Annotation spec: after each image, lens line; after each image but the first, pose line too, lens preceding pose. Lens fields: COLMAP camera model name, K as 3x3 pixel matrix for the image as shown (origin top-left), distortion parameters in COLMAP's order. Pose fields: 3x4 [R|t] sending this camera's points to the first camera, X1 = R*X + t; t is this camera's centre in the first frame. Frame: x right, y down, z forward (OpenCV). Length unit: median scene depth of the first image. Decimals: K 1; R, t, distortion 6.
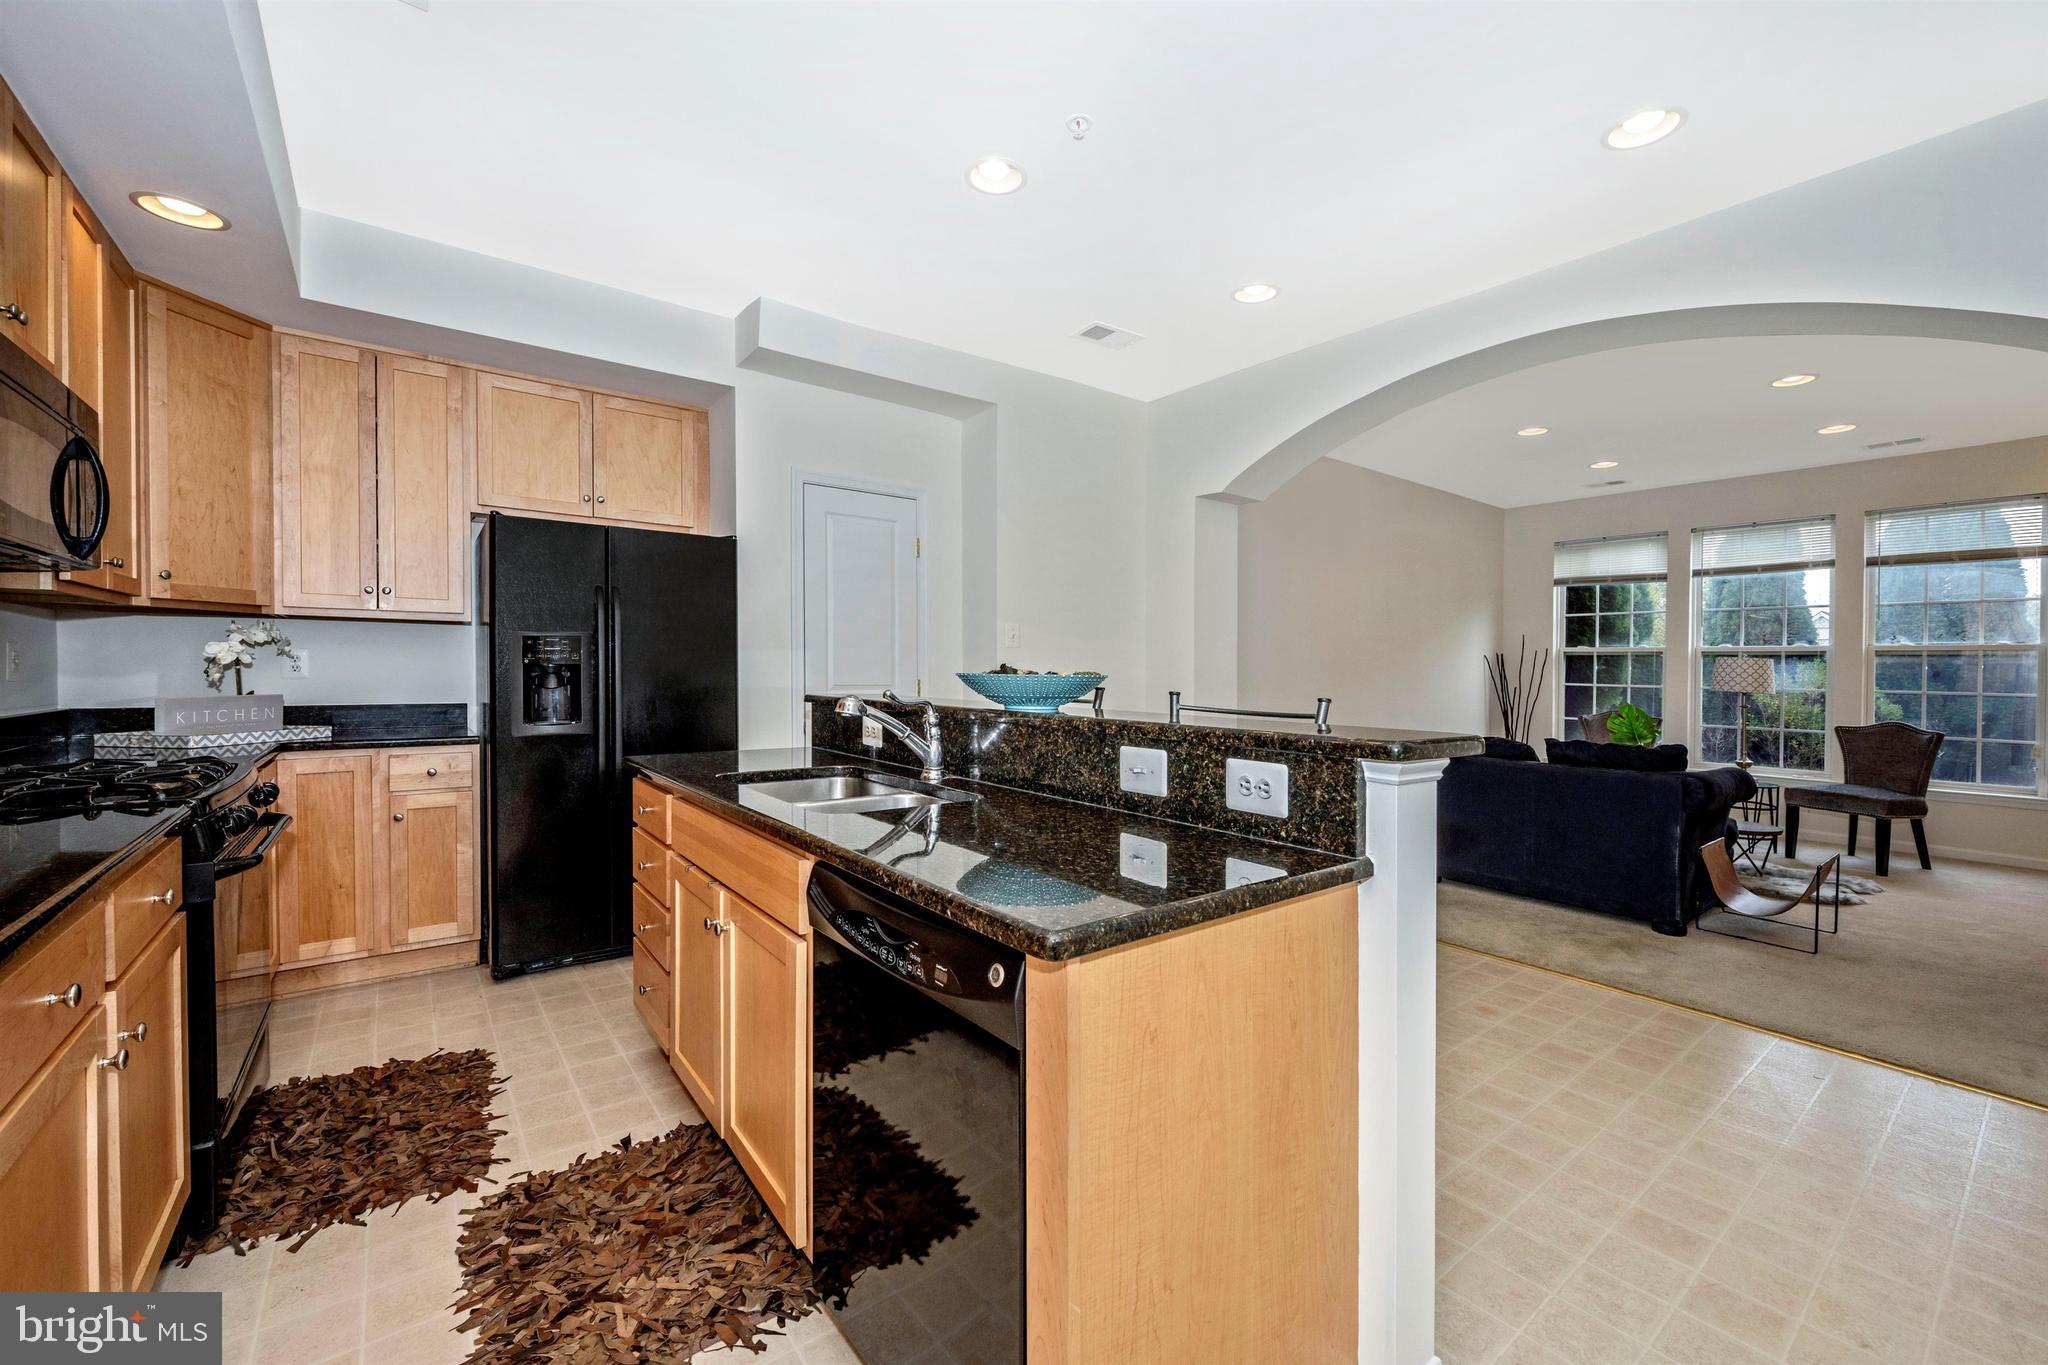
lens RADIAL K [[822.8, 0, 1019.2], [0, 822.8, 683.0], [0, 0, 1]] dist [0.003182, -0.000994]
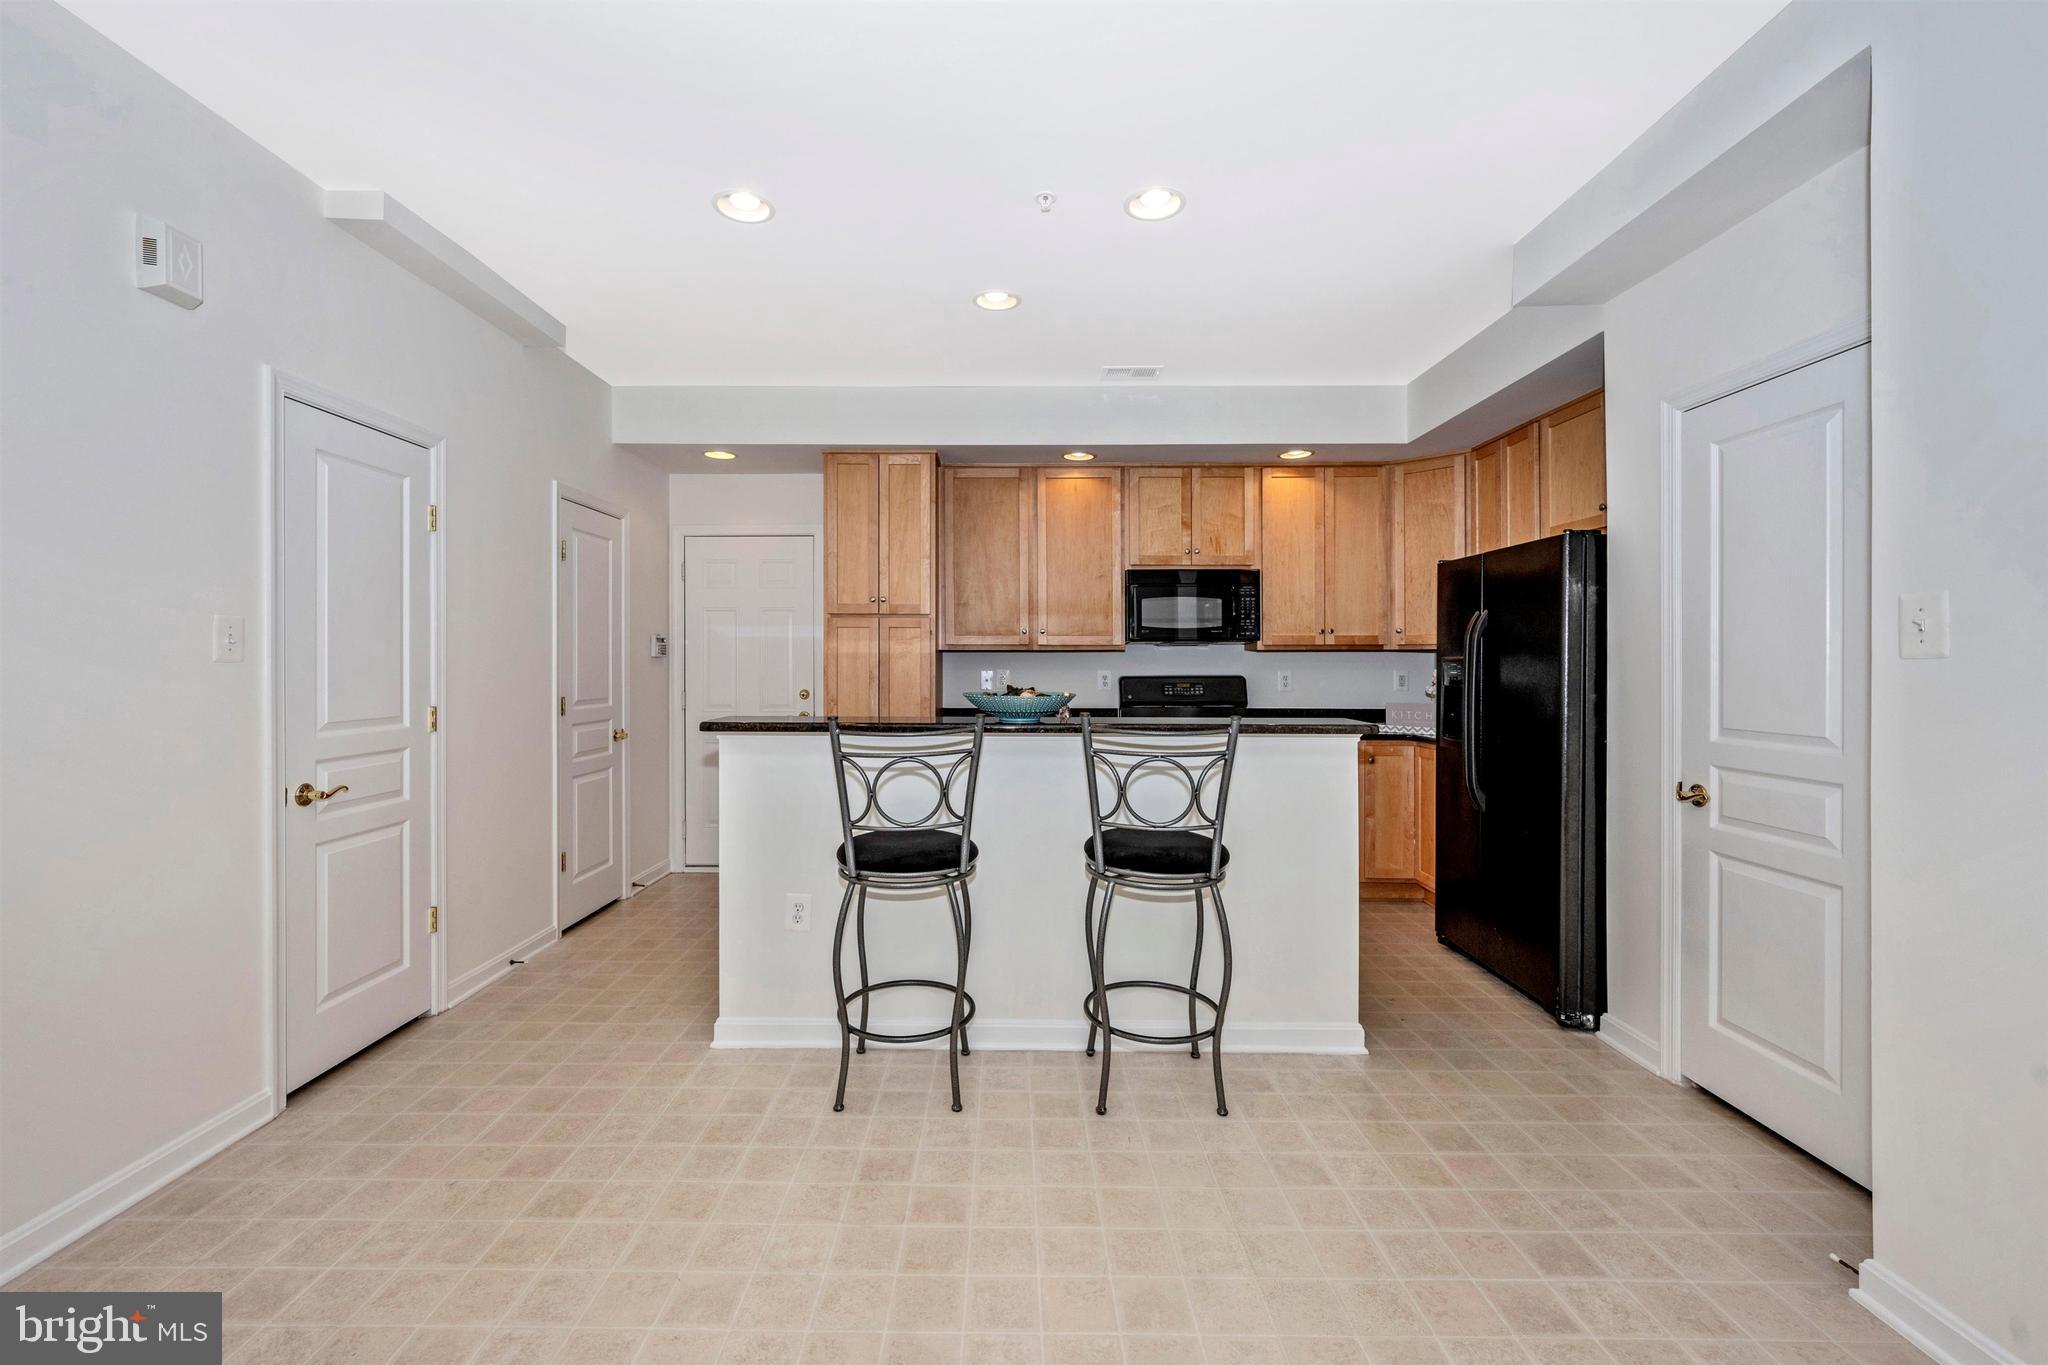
lens RADIAL K [[862.3, 0, 1008.0], [0, 862.3, 669.0], [0, 0, 1]] dist [0.001353, 0.000126]
pose [[-0.606637, -0.005691, -0.794958, 1.419433], [-0.017877, 0.999819, 0.006484, -0.061970], [0.794778, 0.018145, -0.606629, 2.281795]]
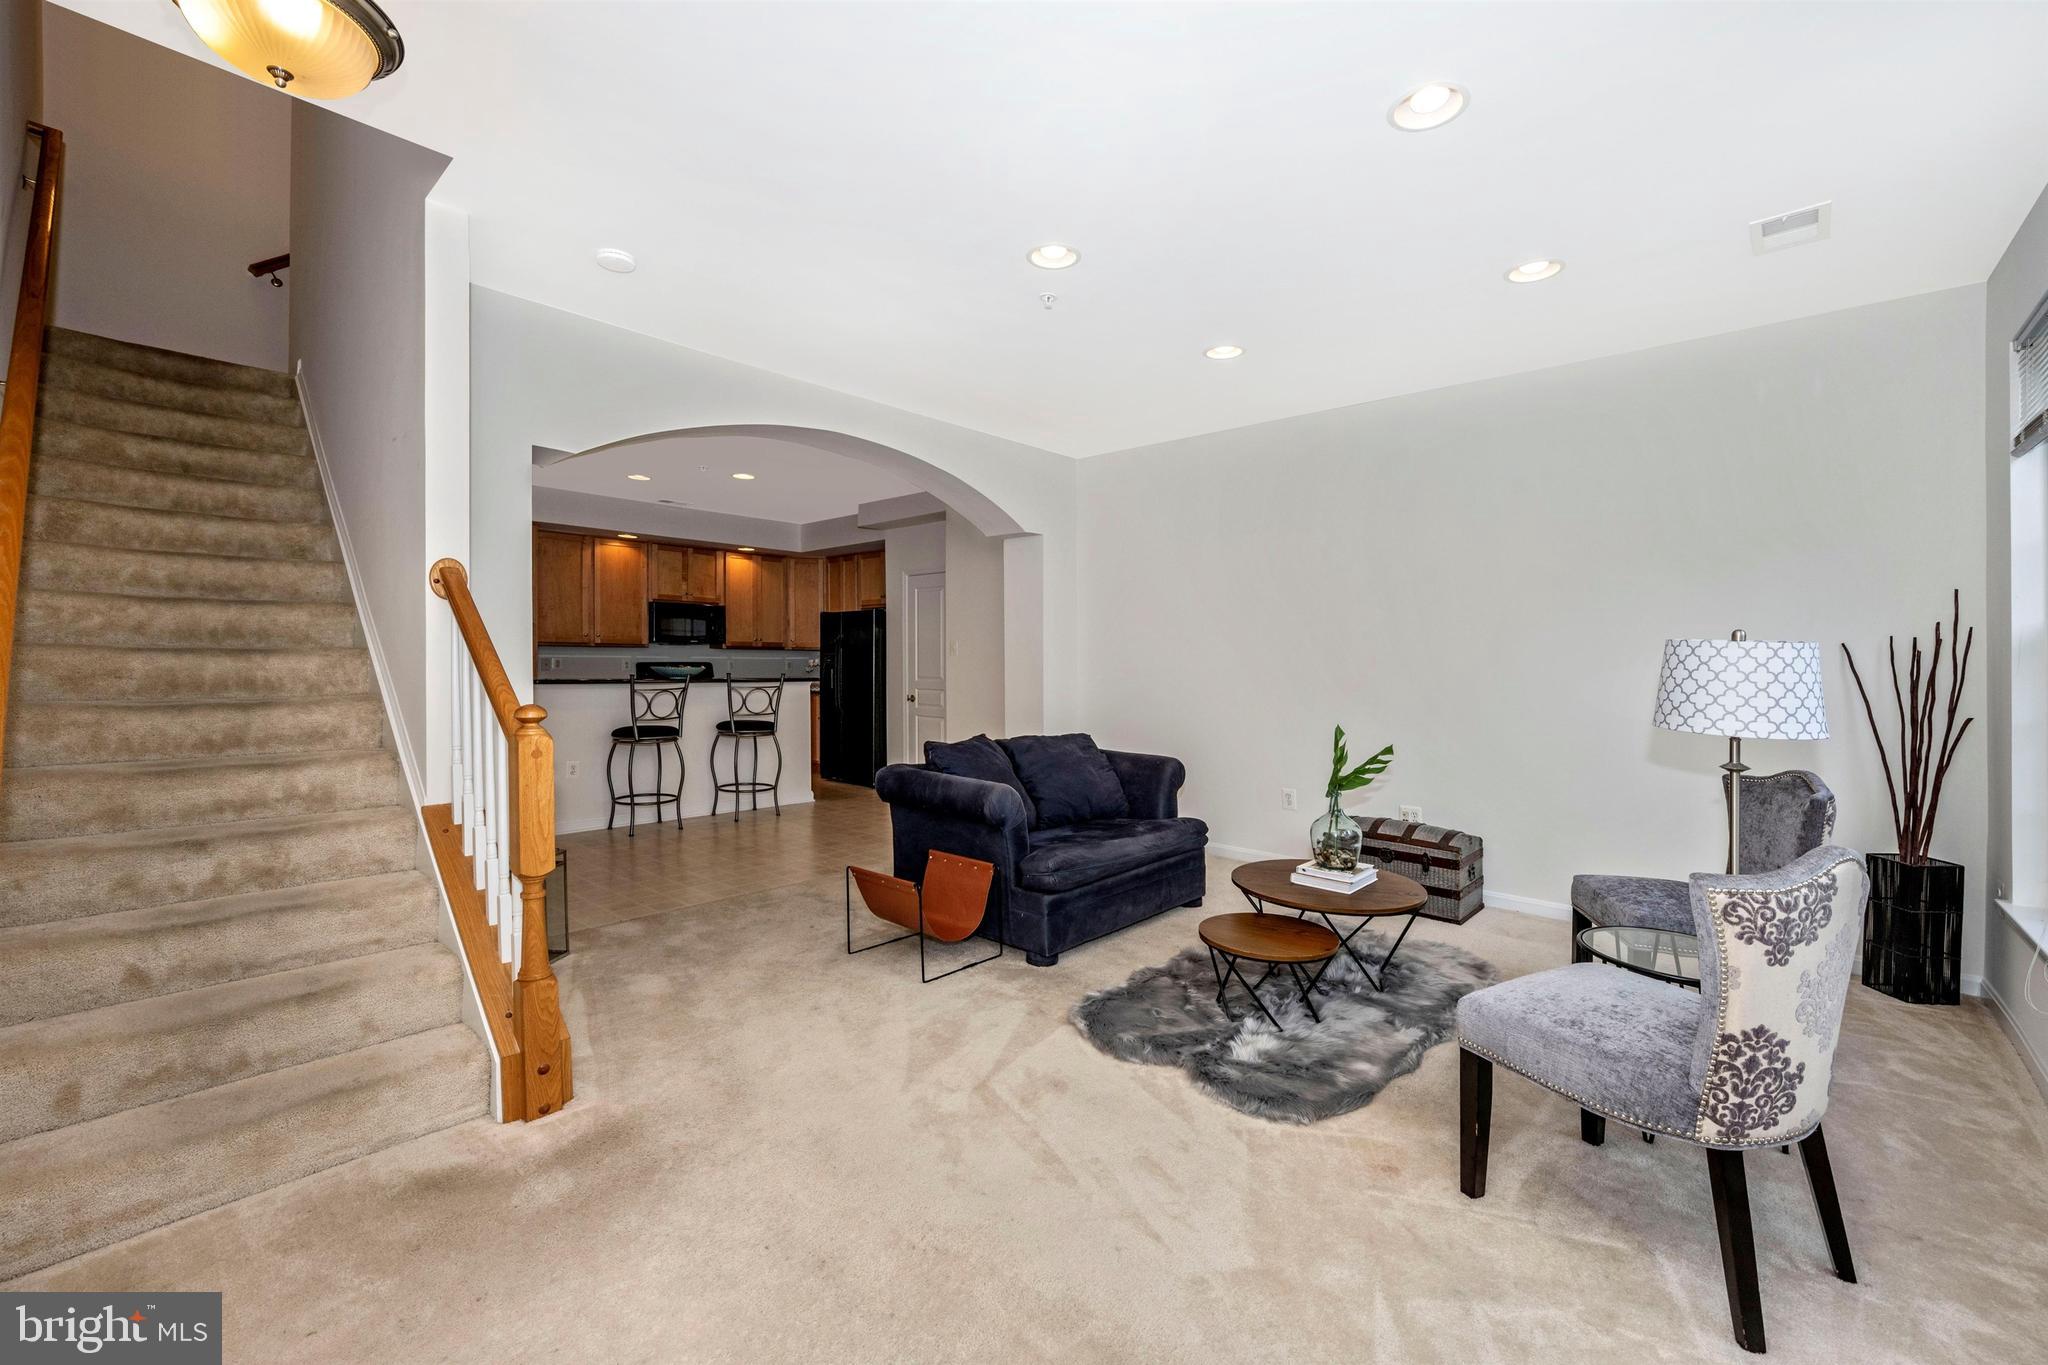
lens RADIAL K [[822.8, 0, 1035.2], [0, 822.8, 661.3], [0, 0, 1]] dist [0.003182, -0.000994]
pose [[0.169787, -0.007543, -0.985452, 4.604818], [-0.021604, 0.999702, -0.011375, -0.014638], [0.985244, 0.023221, 0.169573, 2.245253]]
